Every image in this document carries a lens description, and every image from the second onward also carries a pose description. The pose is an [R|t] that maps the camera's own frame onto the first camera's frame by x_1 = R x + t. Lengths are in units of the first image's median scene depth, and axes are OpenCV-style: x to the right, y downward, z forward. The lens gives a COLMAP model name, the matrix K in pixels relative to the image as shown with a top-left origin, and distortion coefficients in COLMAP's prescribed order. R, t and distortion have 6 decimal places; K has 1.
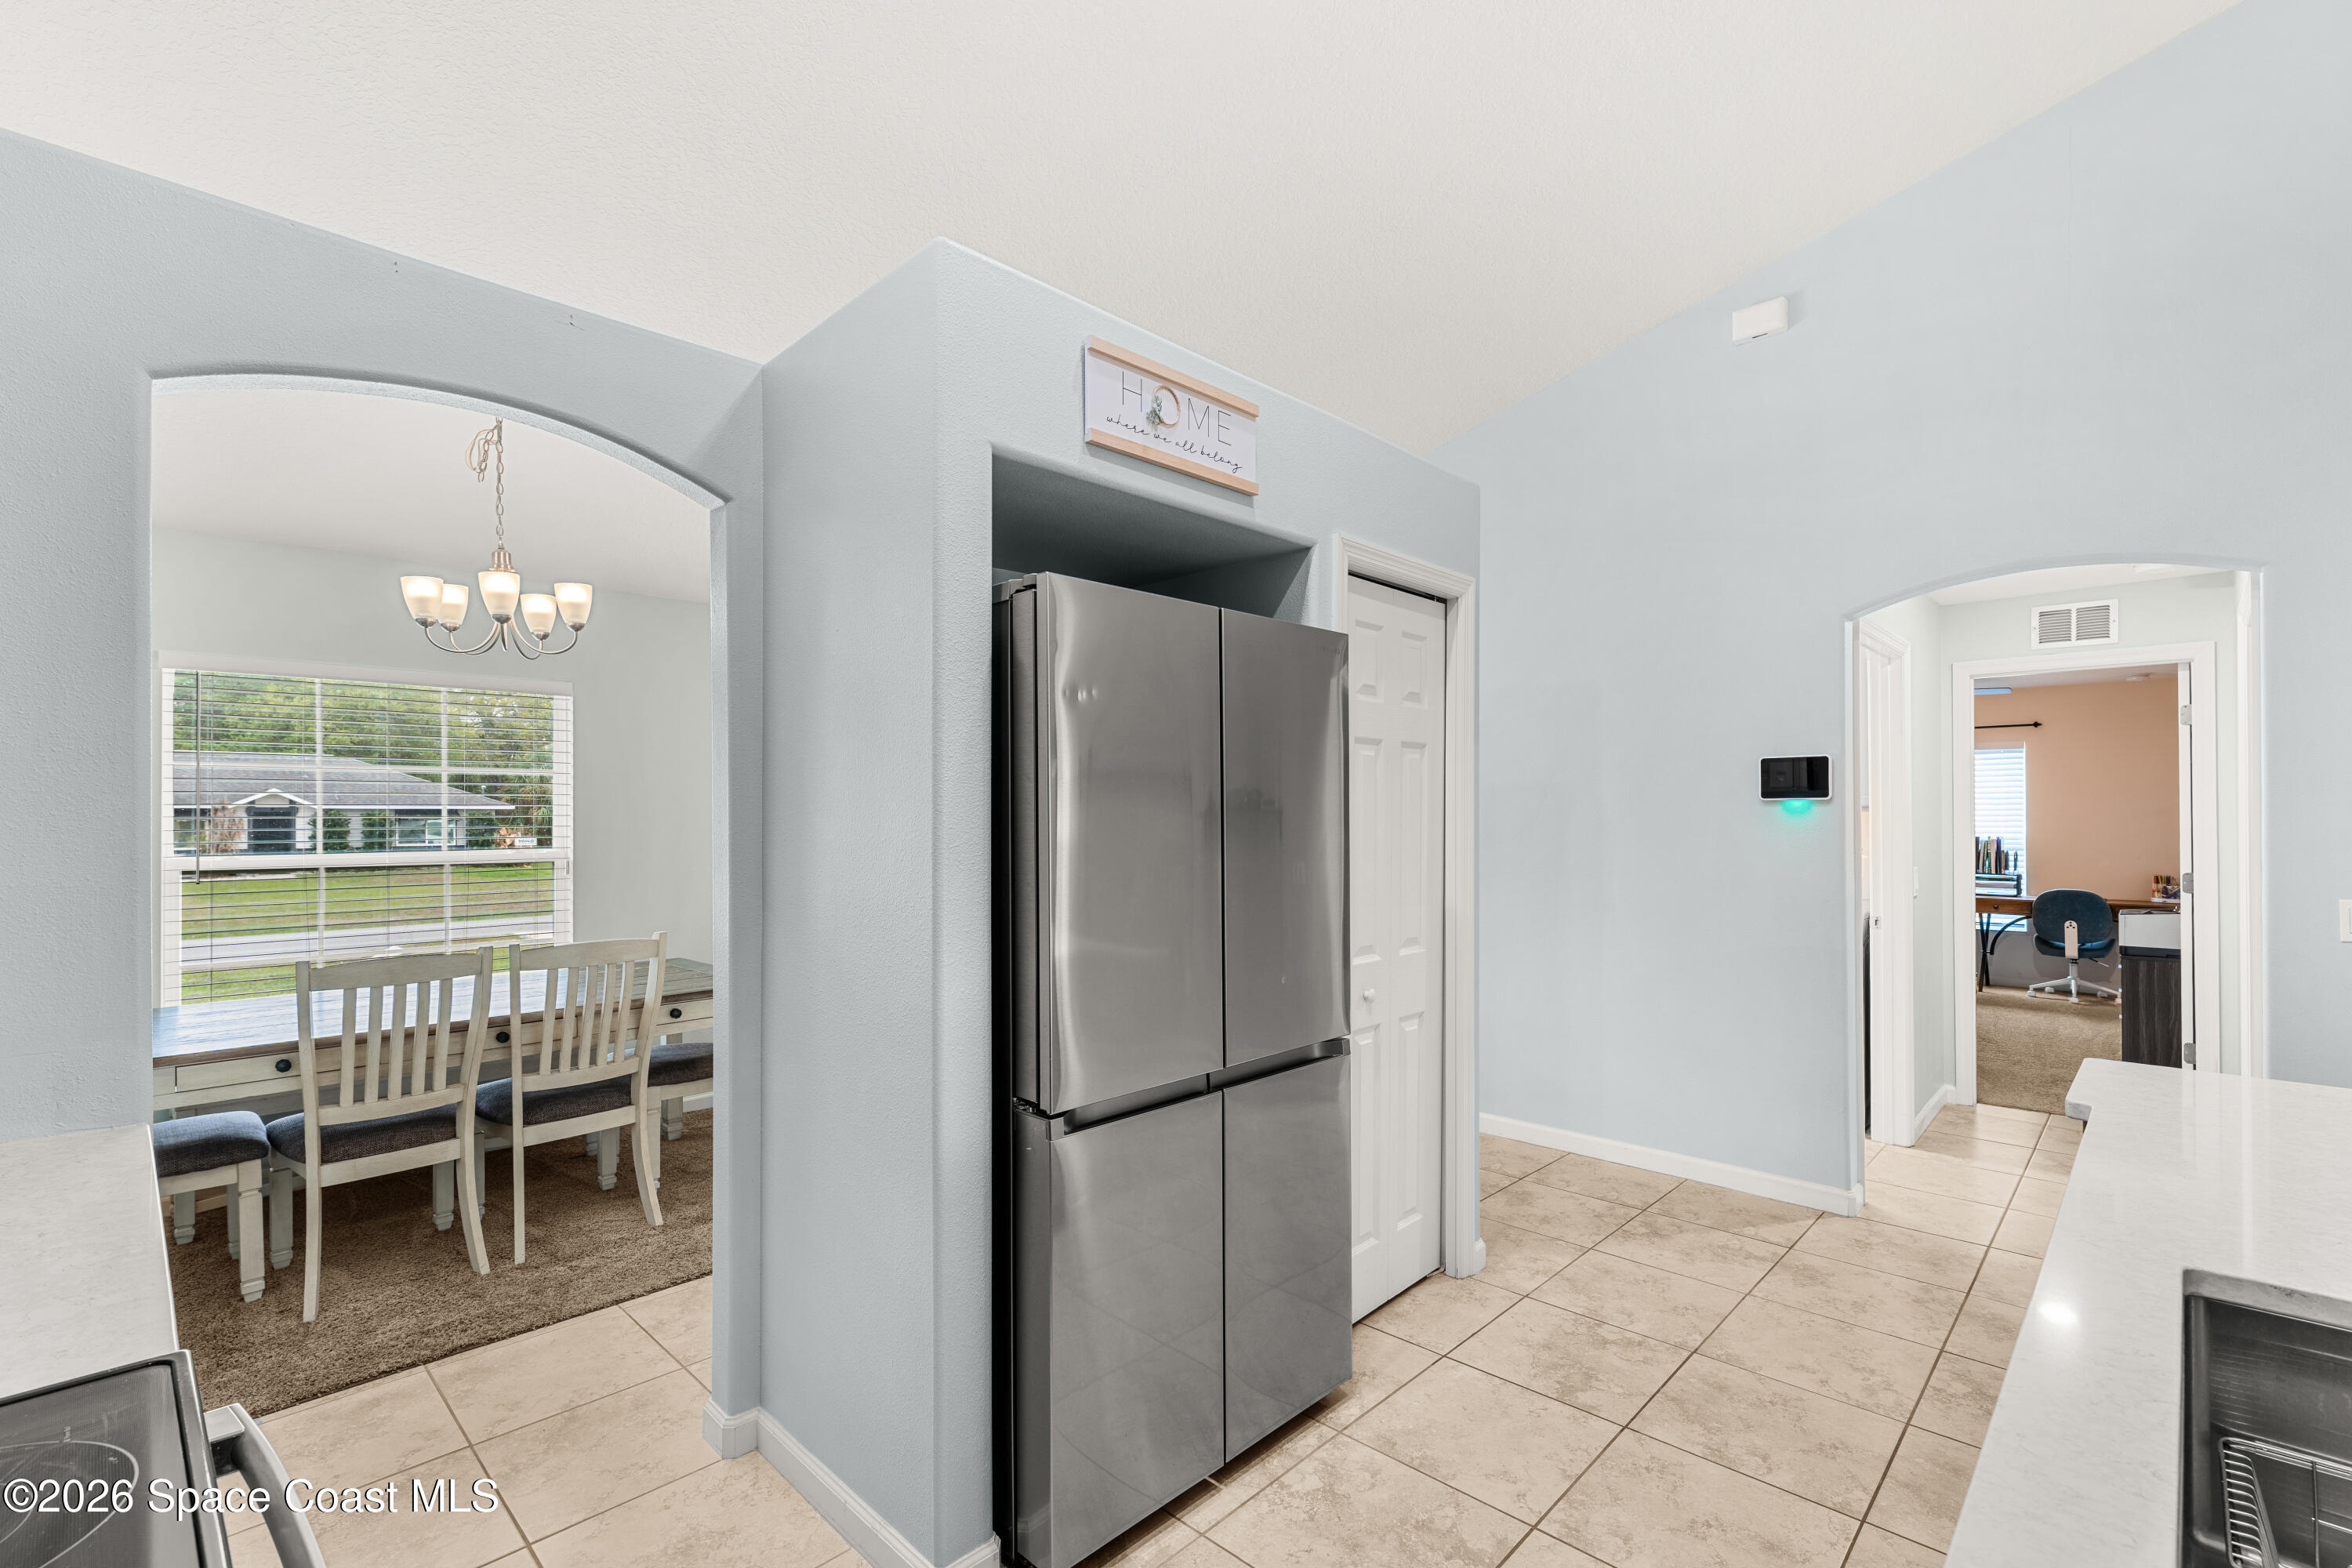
lens RADIAL K [[1027.1, 0, 1180.5], [0, 1027.1, 815.8], [0, 0, 1]] dist [-0.001267, -0.000179]
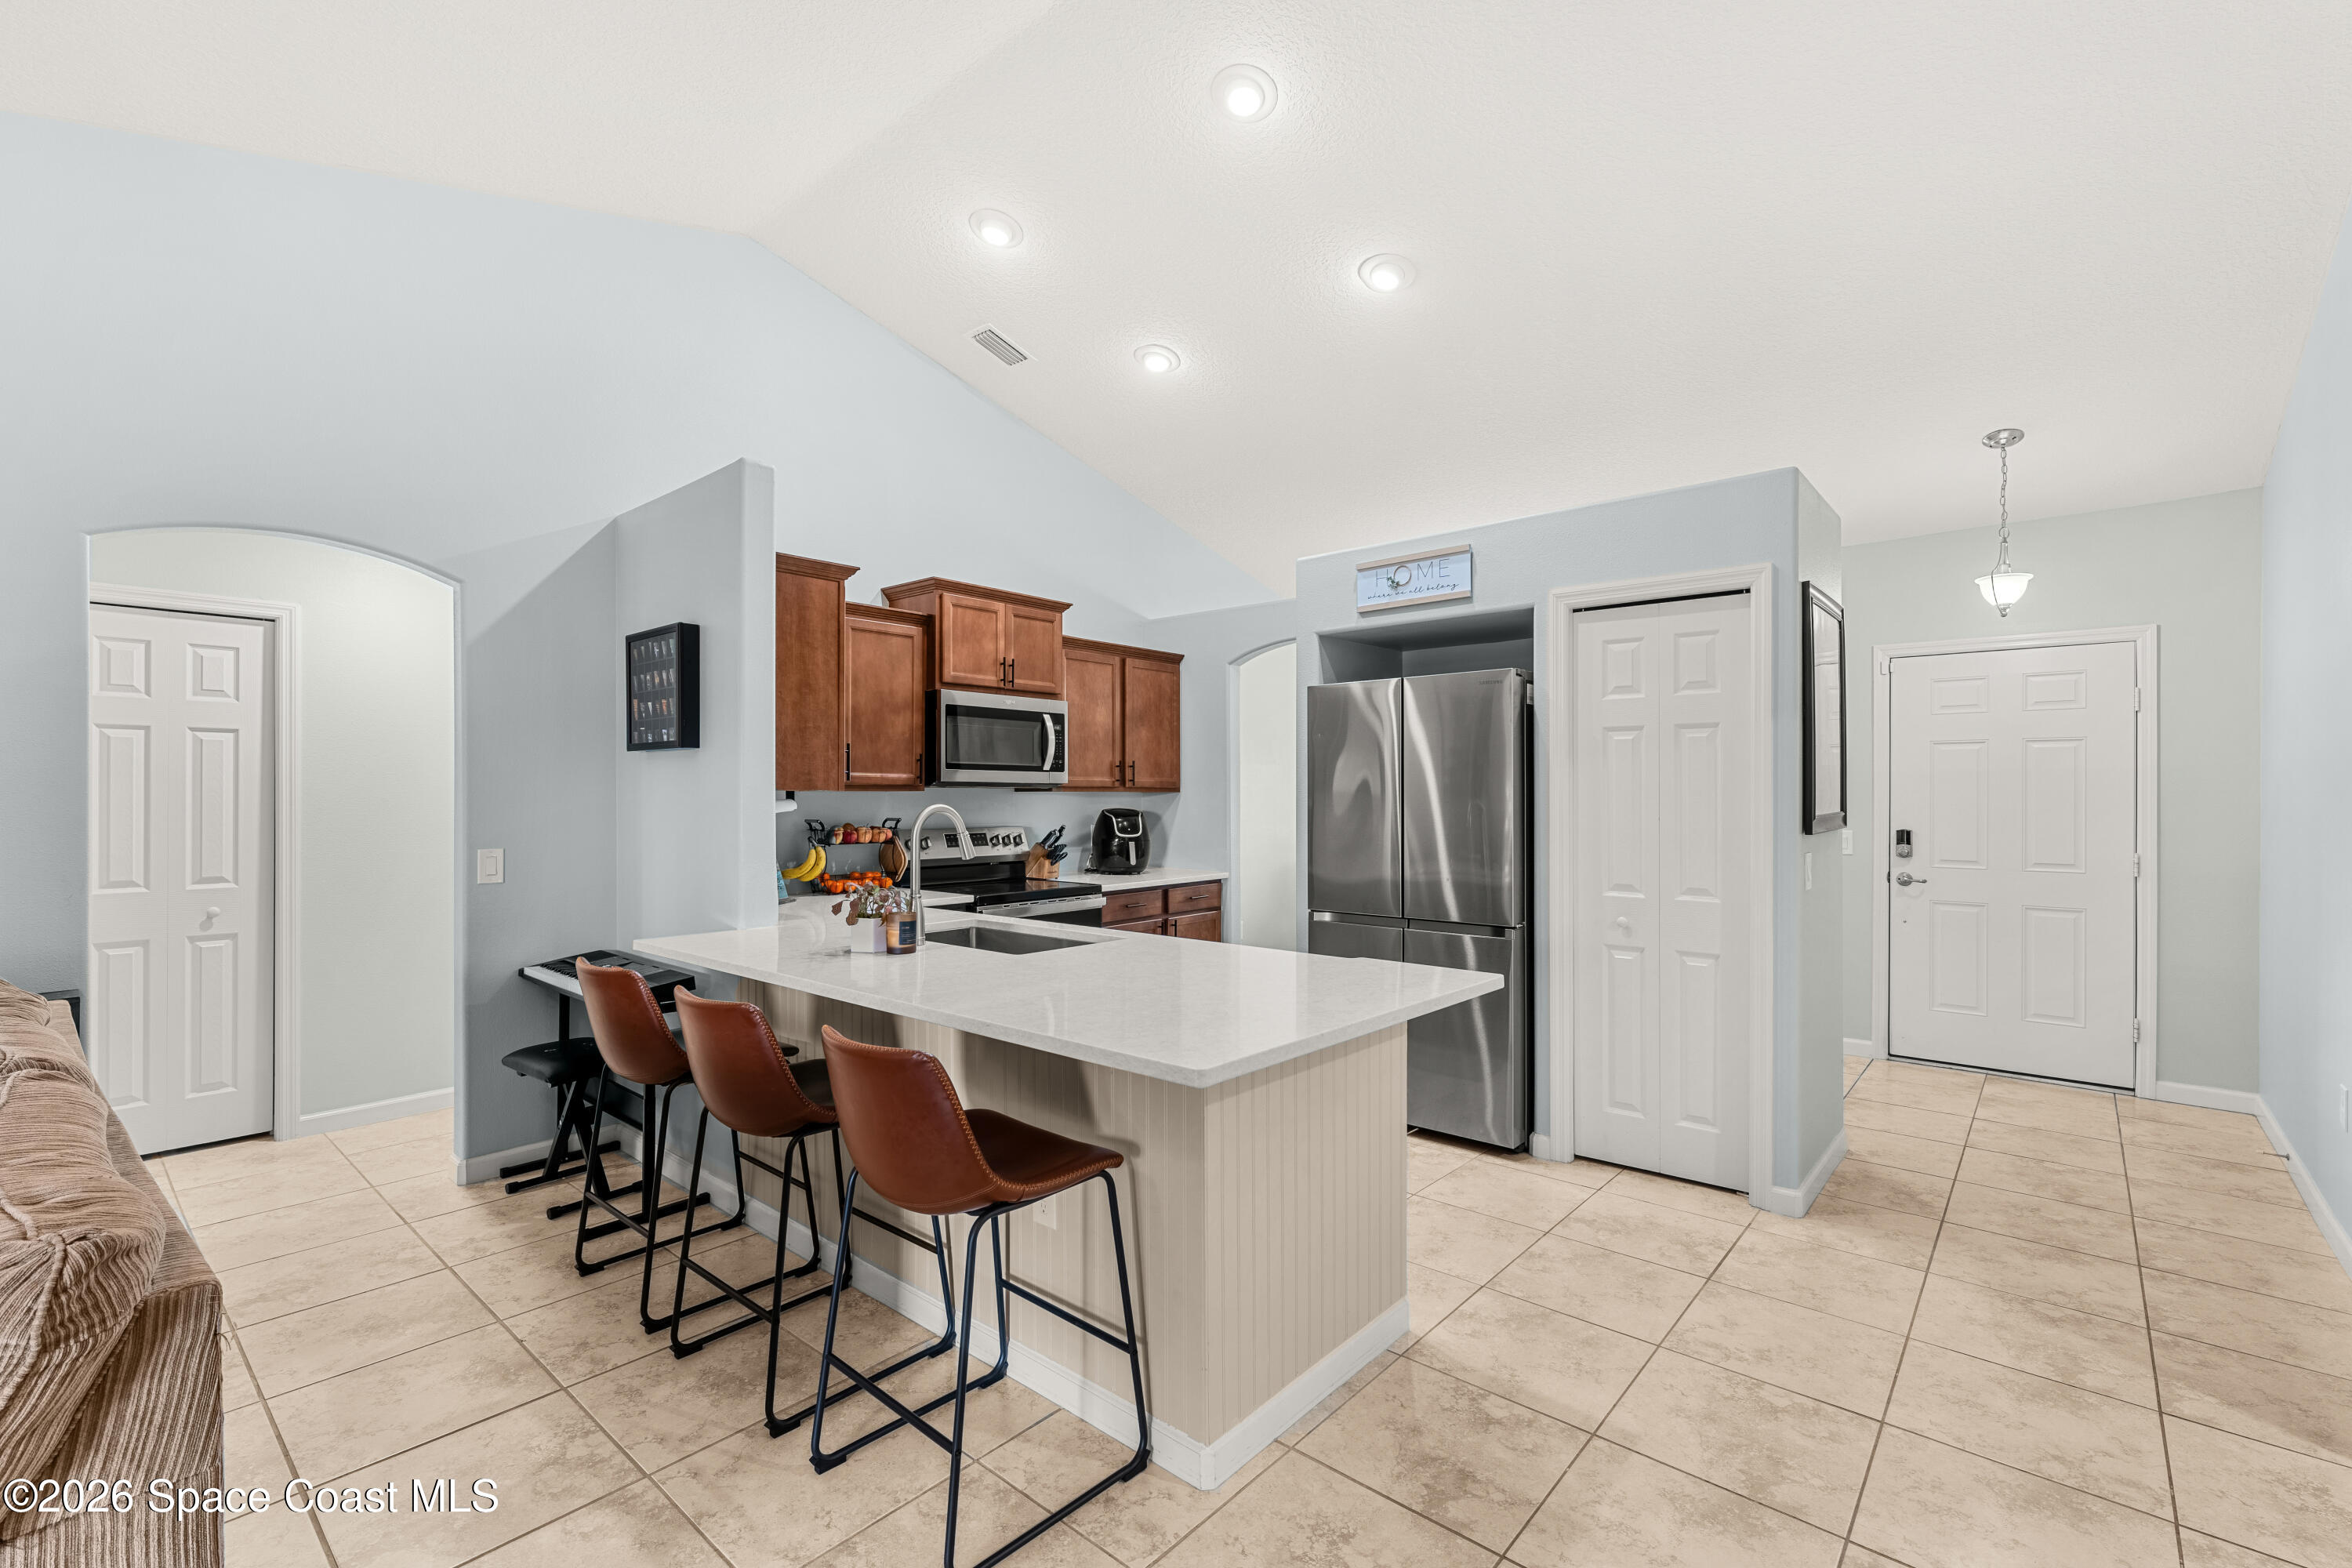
lens RADIAL K [[1021.1, 0, 1176.0], [0, 1021.1, 784.0], [0, 0, 1]] dist [0.001748, 0.000215]
pose [[0.051902, -0.002187, -0.998650, 1.257516], [0.006754, 0.999976, -0.001839, -0.002502], [0.998629, -0.006649, 0.051916, 0.311277]]
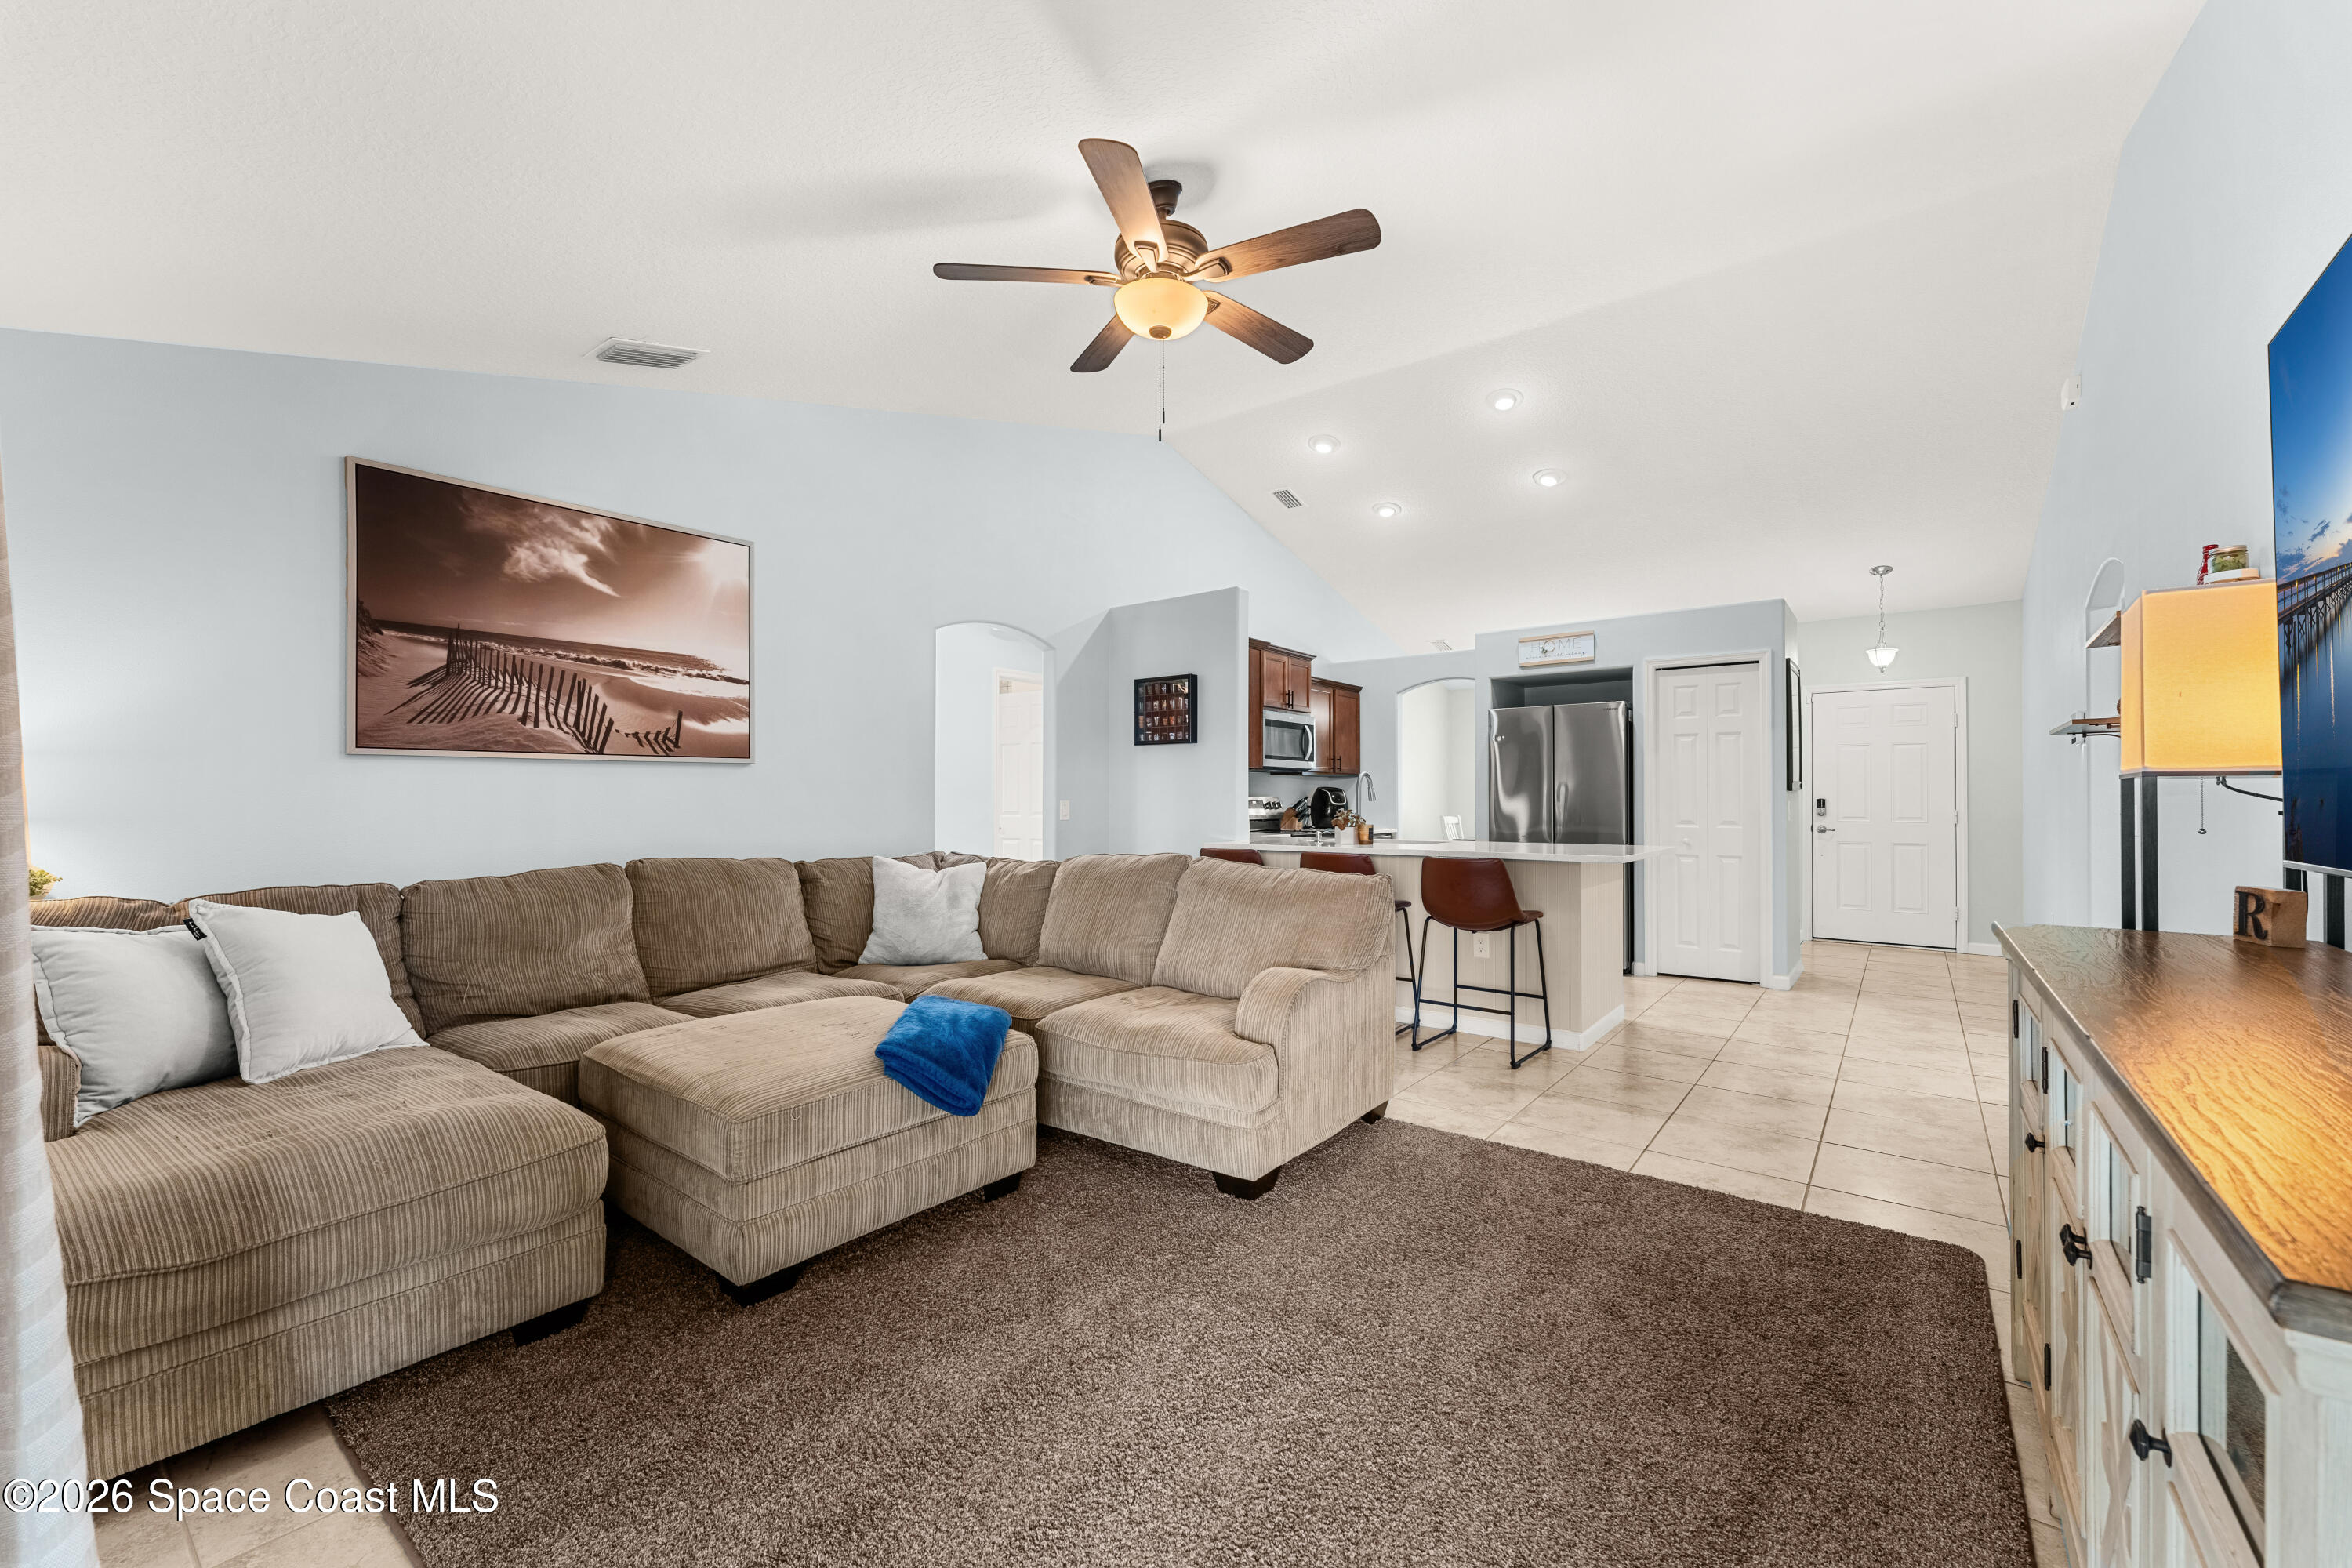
lens RADIAL K [[937.9, 0, 1176.0], [0, 937.9, 784.0], [0, 0, 1]] dist [-0.001240, -0.000119]
pose [[0.107025, -0.007773, -0.994226, 1.919674], [0.005655, 0.999958, -0.007210, 0.043368], [0.994240, -0.004851, 0.107064, -0.358300]]
